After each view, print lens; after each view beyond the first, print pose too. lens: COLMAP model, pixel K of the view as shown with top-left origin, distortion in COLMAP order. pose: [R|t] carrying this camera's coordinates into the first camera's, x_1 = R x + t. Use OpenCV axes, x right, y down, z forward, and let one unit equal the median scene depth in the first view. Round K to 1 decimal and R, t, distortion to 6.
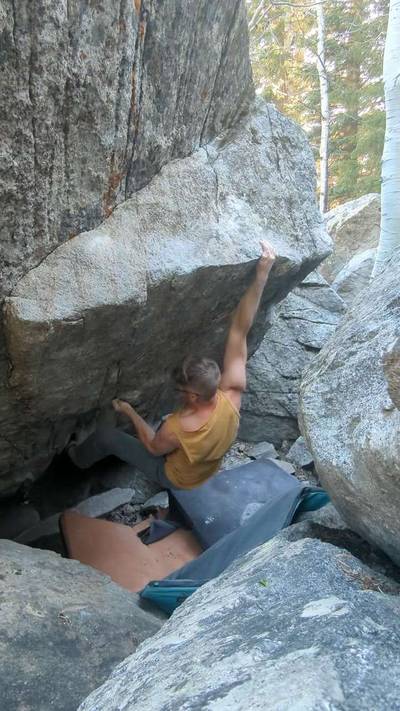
lens RADIAL K [[424.7, 0, 207.8], [0, 424.7, 357.6], [0, 0, 1]] dist [-0.006551, 0.004084]
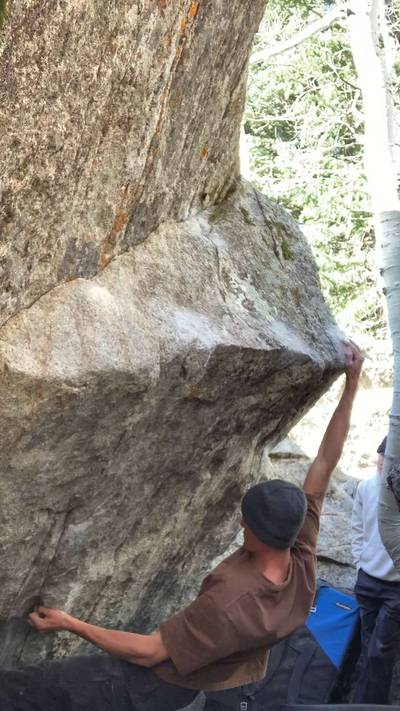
lens RADIAL K [[670.1, 0, 205.7], [0, 670.1, 348.6], [0, 0, 1]] dist [0.035290, 0.000000]
pose [[0.981312, 0.008591, 0.192229, -0.263412], [0.067506, 0.920137, -0.385733, 0.231930], [-0.180191, 0.391501, 0.902362, -0.012575]]
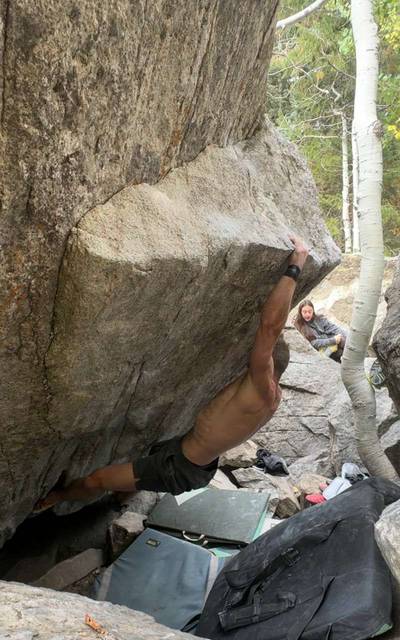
lens RADIAL K [[405.2, 0, 223.5], [0, 405.2, 358.3], [0, 0, 1]] dist [0.003586, -0.007331]
pose [[0.982567, -0.022019, 0.184601, -0.258550], [0.052072, 0.985811, -0.159575, 0.185206], [-0.178468, 0.166406, 0.969772, 0.178922]]
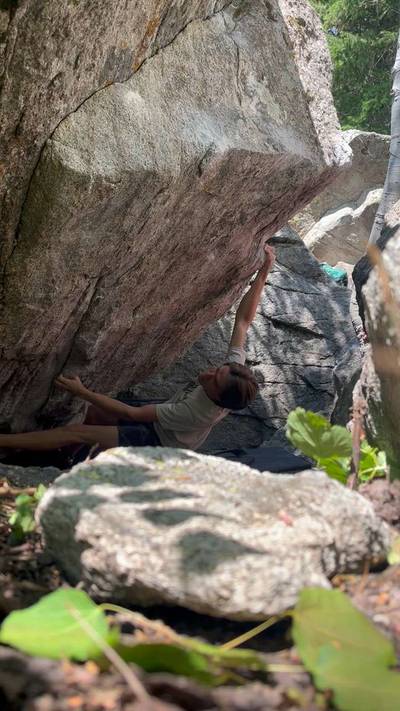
lens RADIAL K [[621.7, 0, 199.7], [0, 621.7, 366.5], [0, 0, 1]] dist [0.032187, -0.049051]
pose [[0.983250, 0.018127, 0.181358, -0.300970], [-0.014571, 0.999675, -0.020920, 0.246479], [-0.181678, 0.017927, 0.983195, -0.190391]]
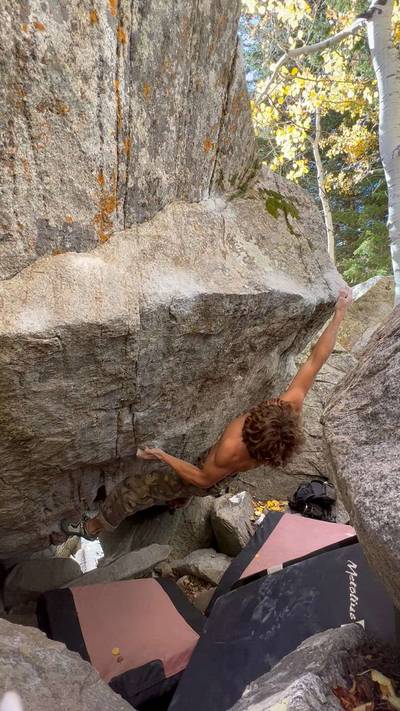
lens RADIAL K [[333.9, 0, 201.7], [0, 333.9, 351.8], [0, 0, 1]] dist [-0.004570, 0.001531]
pose [[0.990708, -0.033444, -0.131827, 0.074117], [0.003291, 0.974904, -0.222599, 0.076606], [0.135964, 0.220097, 0.965956, 0.324051]]
